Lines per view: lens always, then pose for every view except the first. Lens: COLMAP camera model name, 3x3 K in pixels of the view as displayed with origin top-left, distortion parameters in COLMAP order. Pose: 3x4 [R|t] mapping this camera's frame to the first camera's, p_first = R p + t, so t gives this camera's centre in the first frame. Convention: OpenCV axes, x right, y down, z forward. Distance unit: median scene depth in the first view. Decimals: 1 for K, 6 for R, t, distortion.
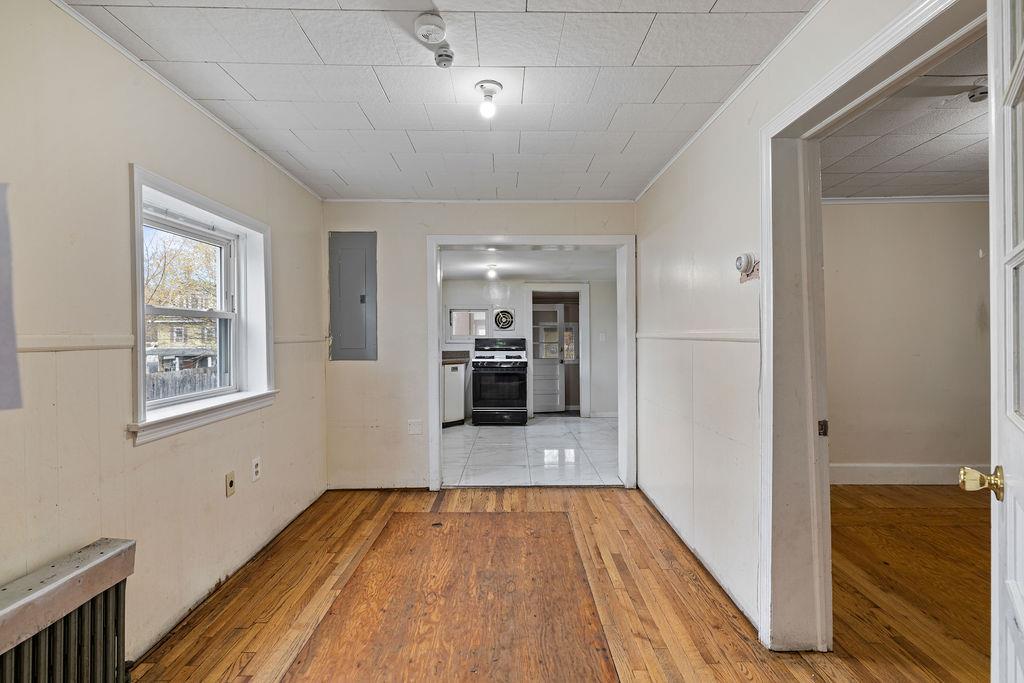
lens RADIAL K [[461.9, 0, 510.5], [0, 461.9, 333.9], [0, 0, 1]] dist [-0.004457, 0.002153]
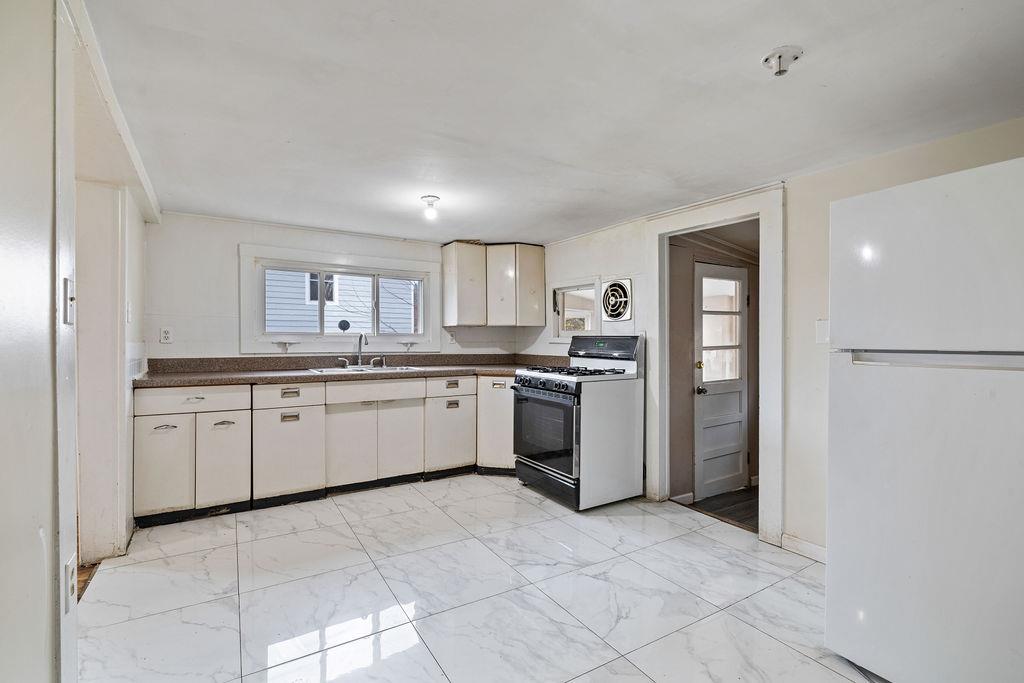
lens RADIAL K [[461.9, 0, 514.7], [0, 461.9, 345.6], [0, 0, 1]] dist [-0.004457, 0.002153]
pose [[0.530339, 0.018443, -0.847585, 0.705006], [-0.001872, 0.999786, 0.020583, 0.019339], [0.847784, -0.009329, 0.530260, 1.181917]]
